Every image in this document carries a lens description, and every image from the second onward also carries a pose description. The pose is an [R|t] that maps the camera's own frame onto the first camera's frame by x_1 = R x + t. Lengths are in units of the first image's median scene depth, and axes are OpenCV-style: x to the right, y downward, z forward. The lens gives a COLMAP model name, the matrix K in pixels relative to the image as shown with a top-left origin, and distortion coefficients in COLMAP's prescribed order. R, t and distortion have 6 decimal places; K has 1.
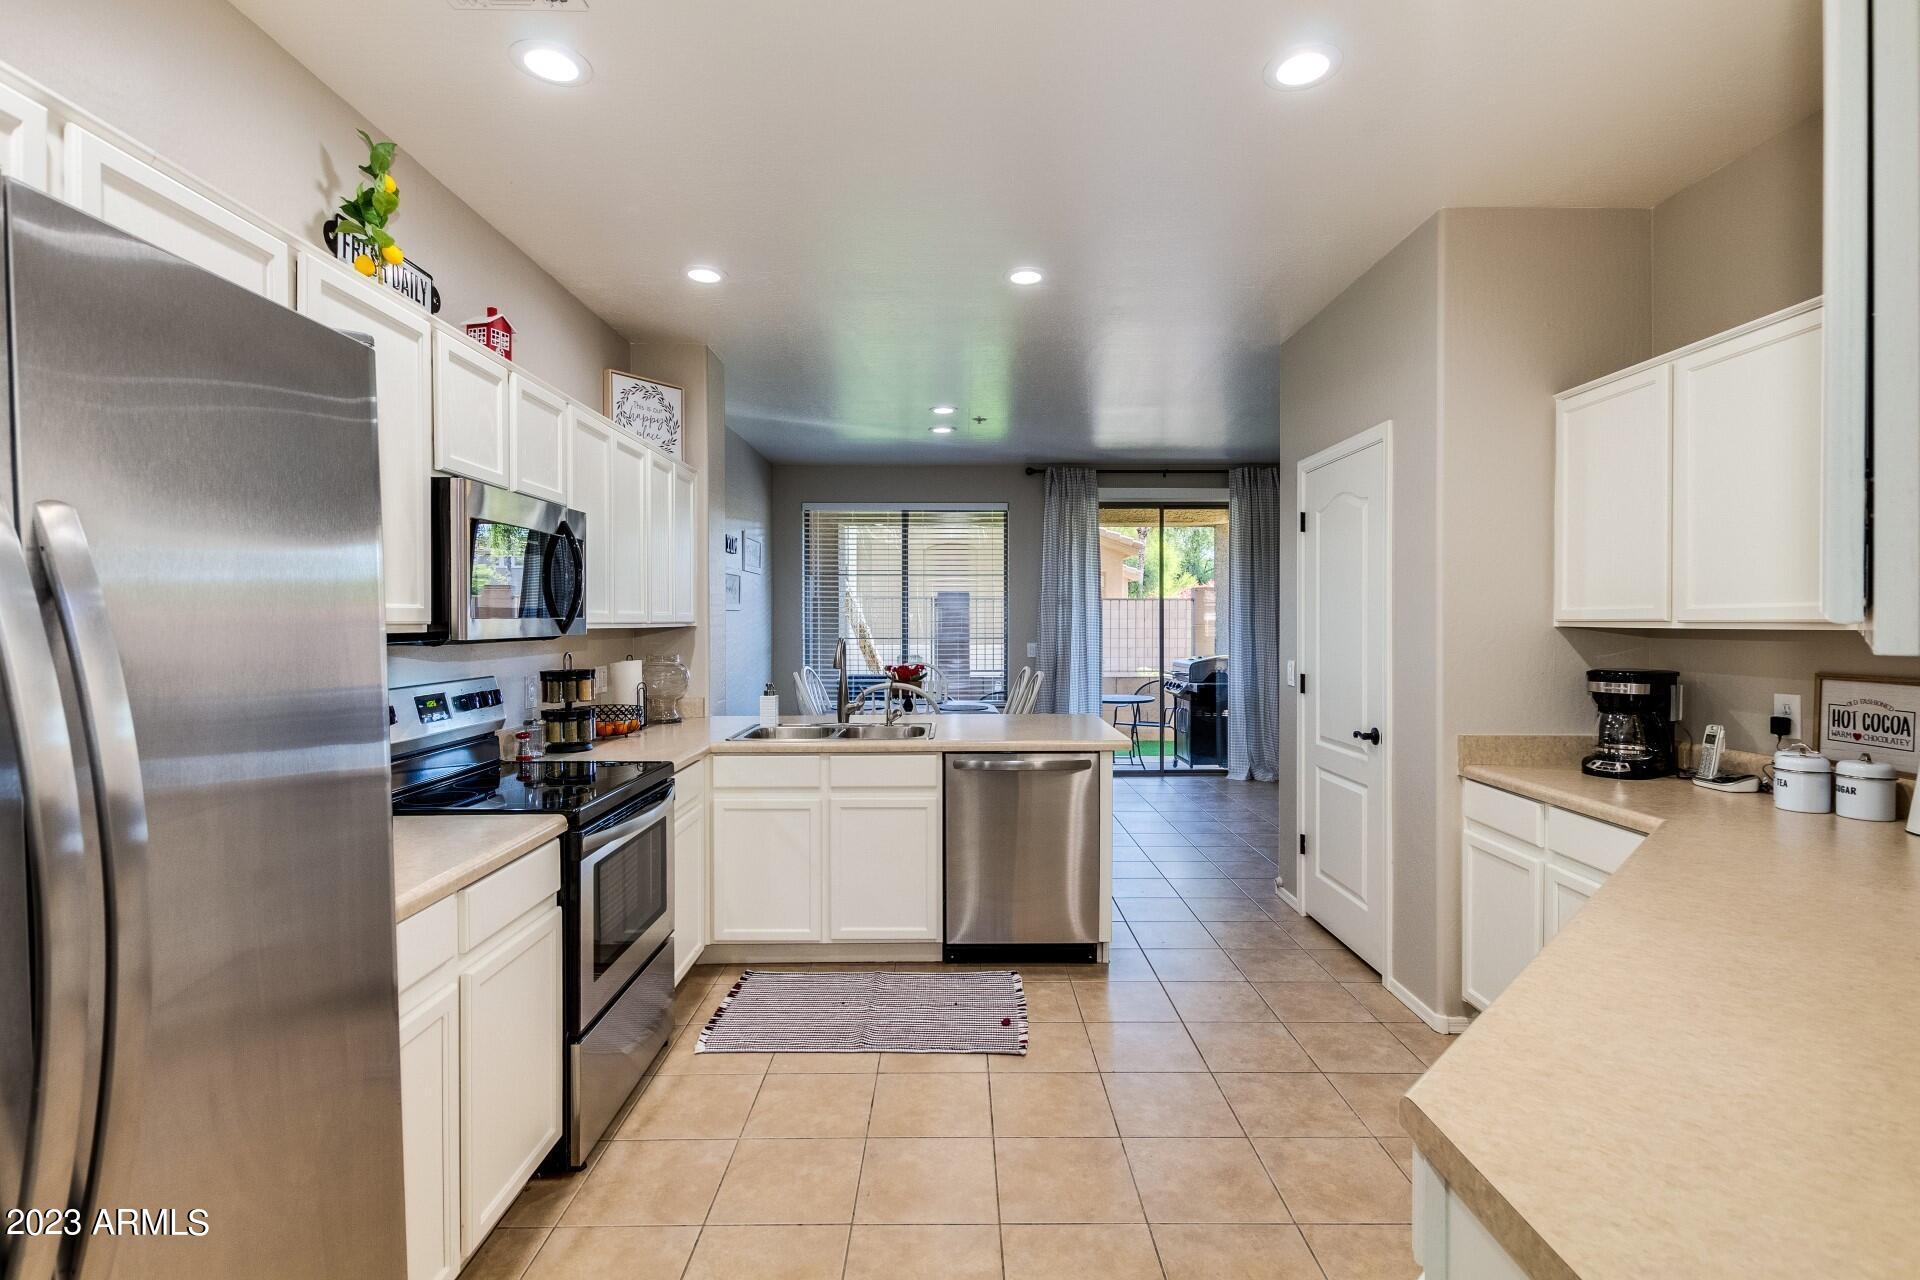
lens RADIAL K [[896.0, 0, 959.0], [0, 896.0, 629.7], [0, 0, 1]] dist [-0.001769, -0.001312]
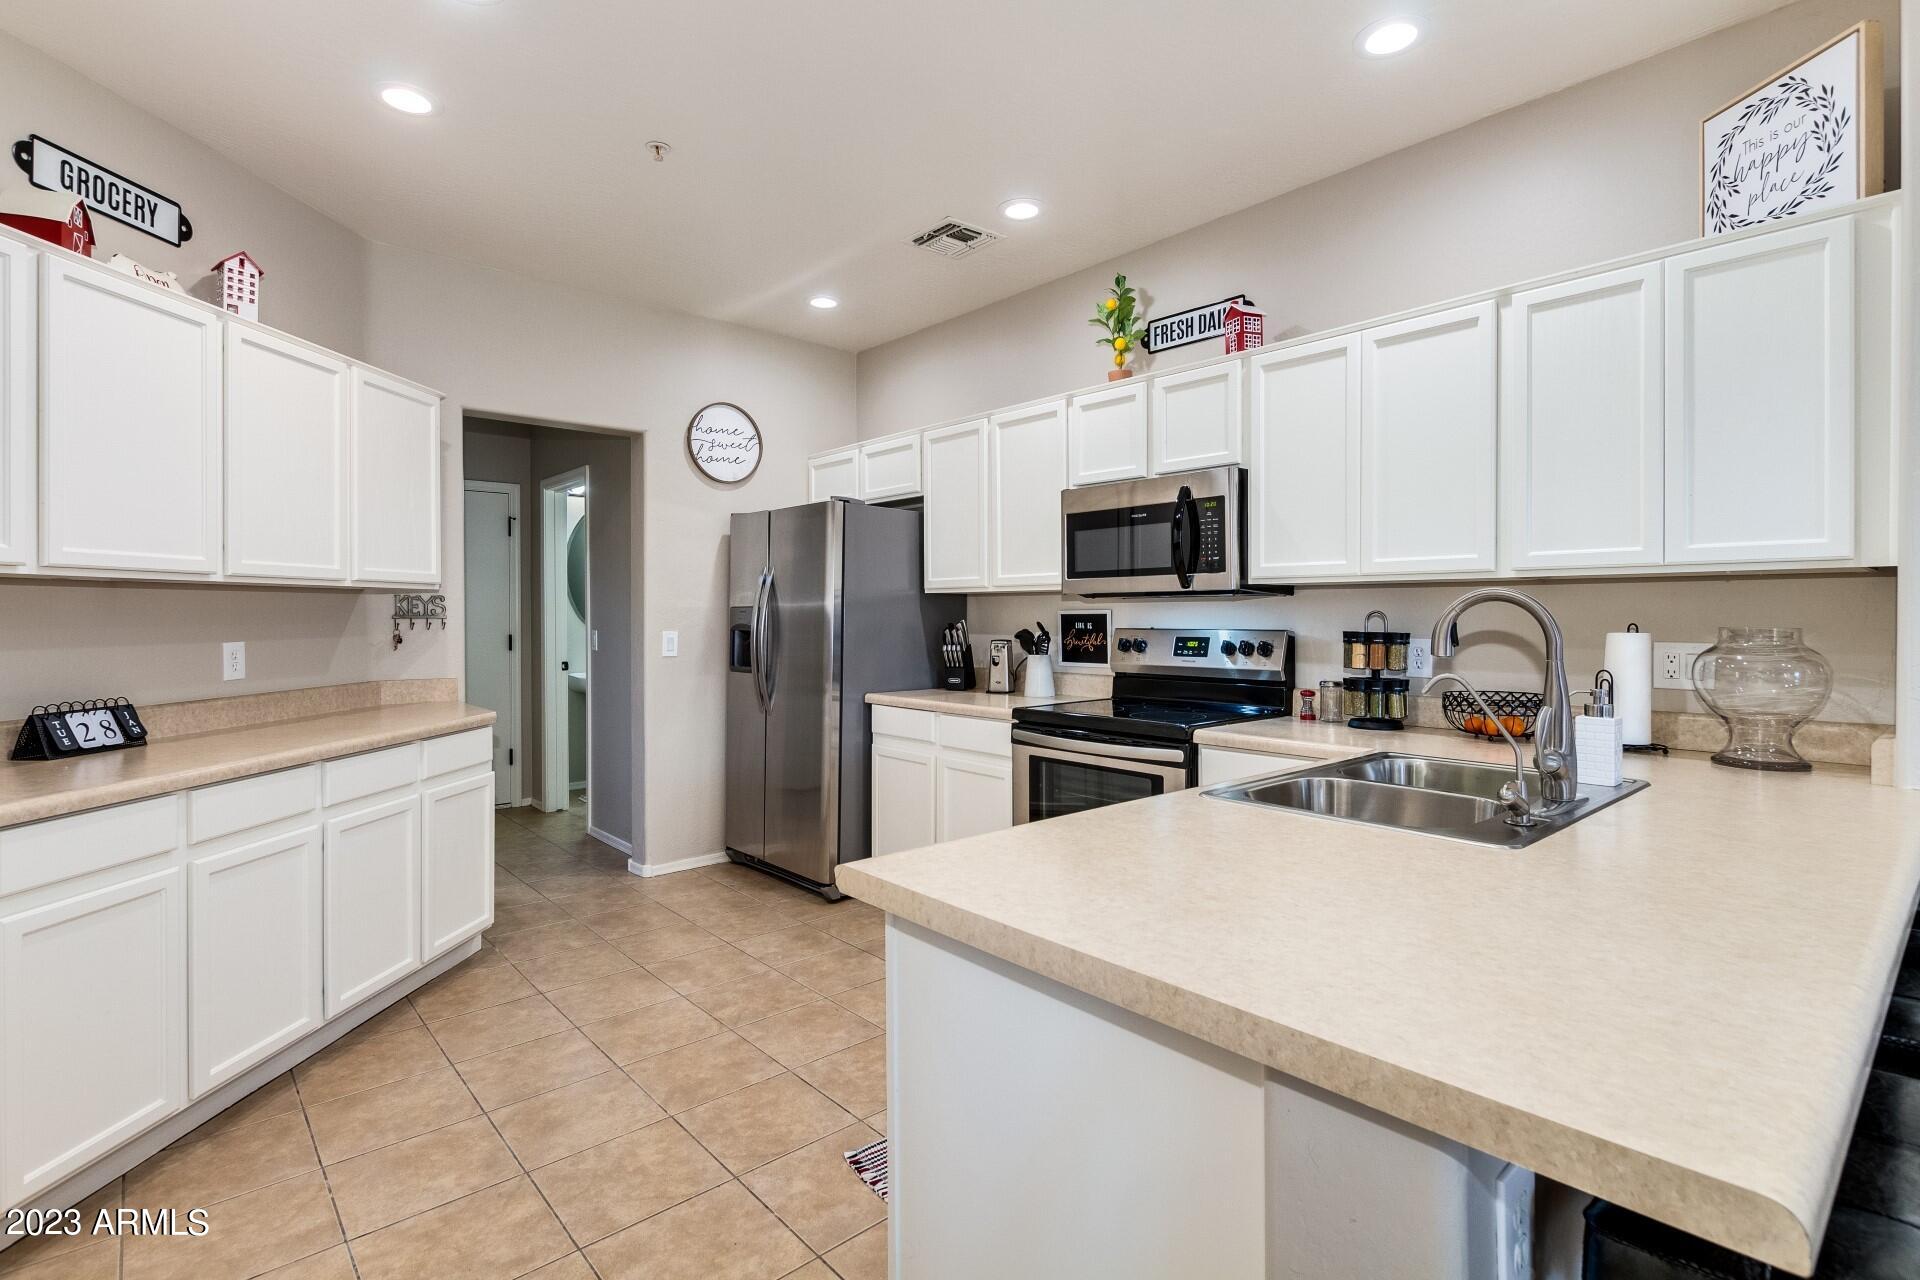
lens RADIAL K [[896.0, 0, 957.7], [0, 896.0, 621.9], [0, 0, 1]] dist [-0.001769, -0.001312]
pose [[-0.750602, 0.006154, -0.660727, 0.424073], [-0.005800, 0.999857, 0.015902, 0.024915], [0.660730, 0.015769, -0.750458, 1.406582]]
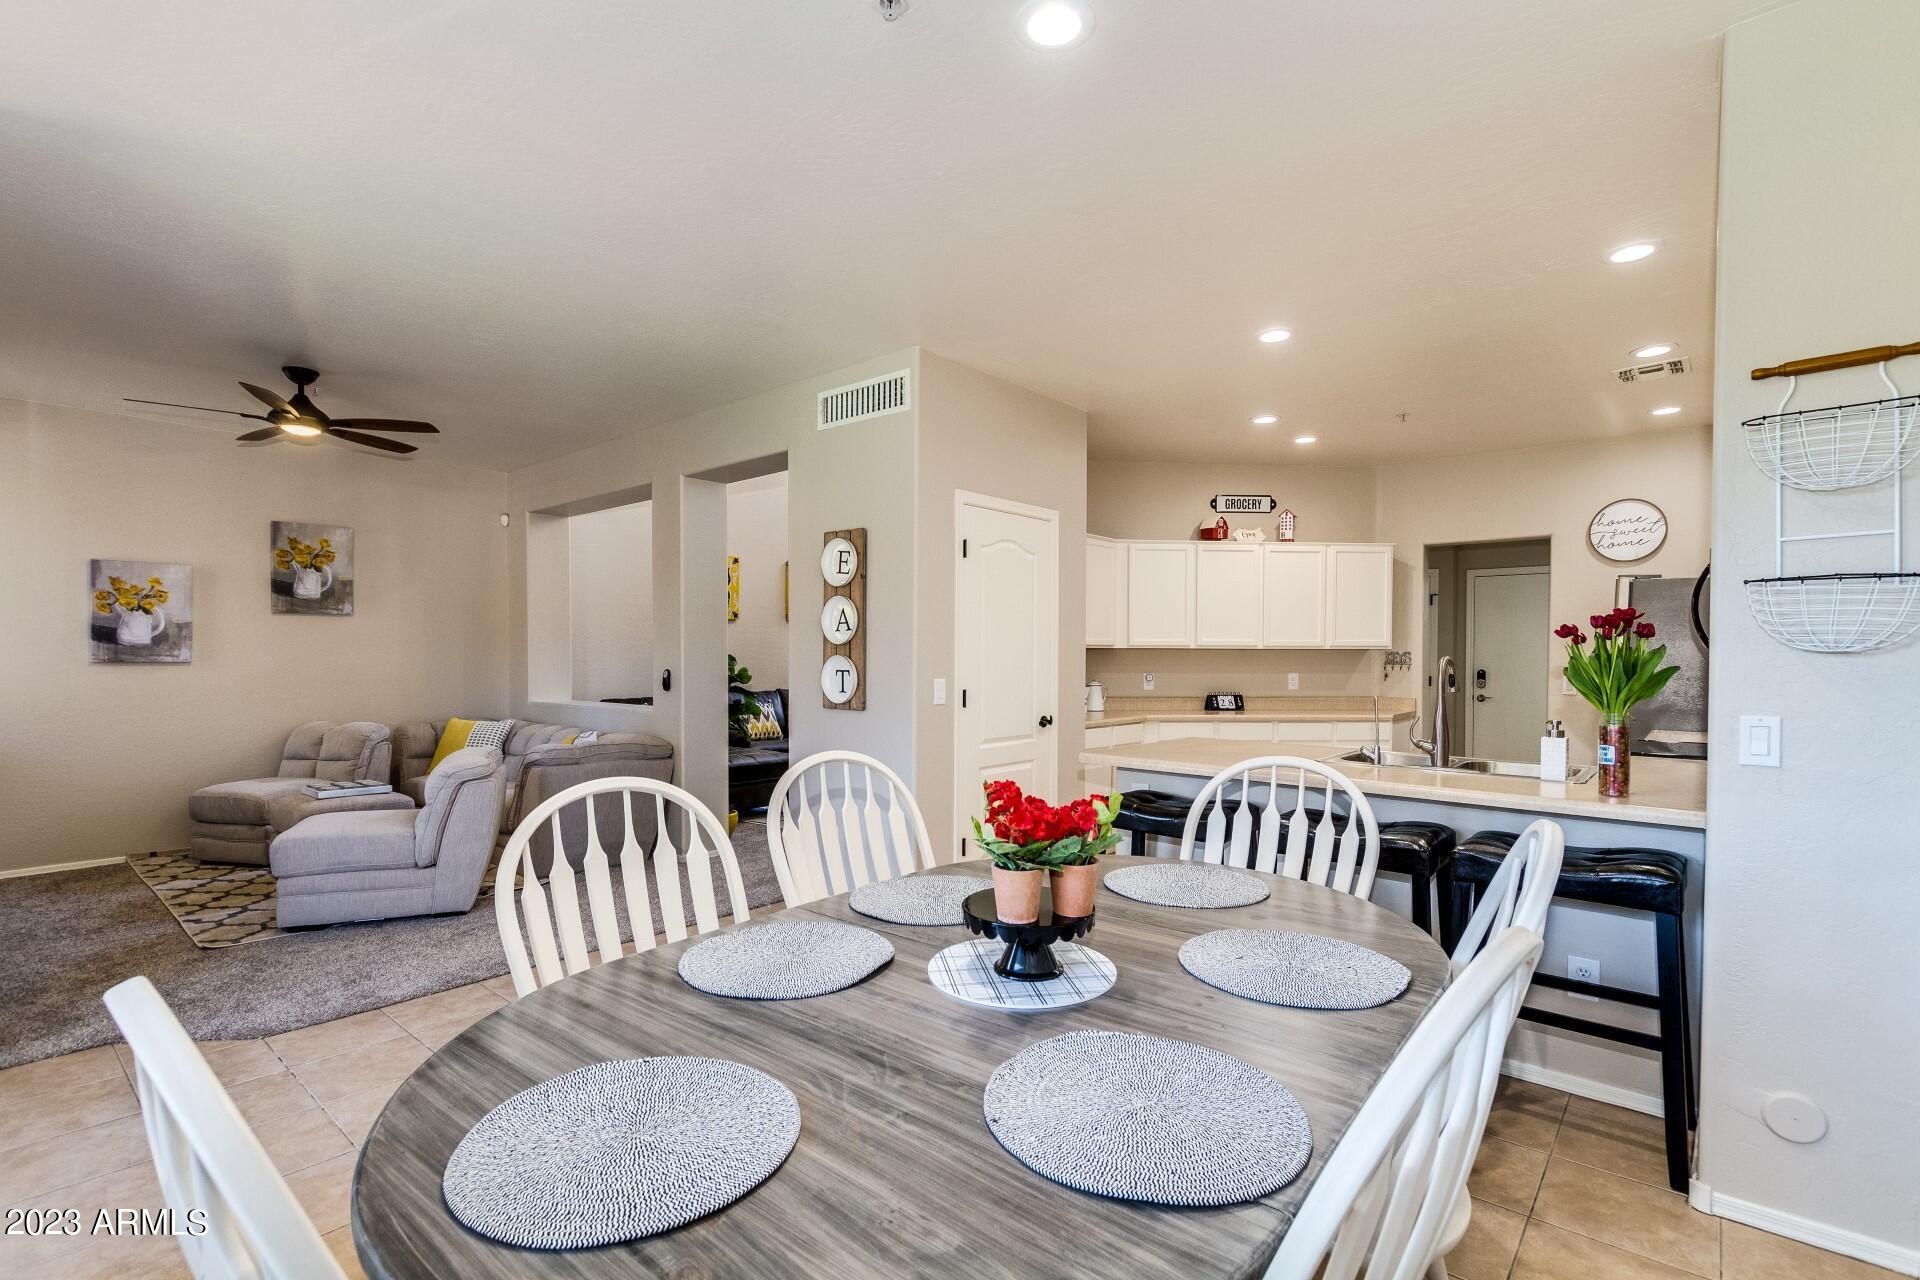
lens RADIAL K [[896.0, 0, 969.8], [0, 896.0, 654.8], [0, 0, 1]] dist [-0.001769, -0.001312]
pose [[-0.769678, -0.007731, 0.638385, -0.476016], [-0.001293, 0.999943, 0.010551, -0.003590], [-0.638431, 0.007296, -0.769645, 2.450684]]
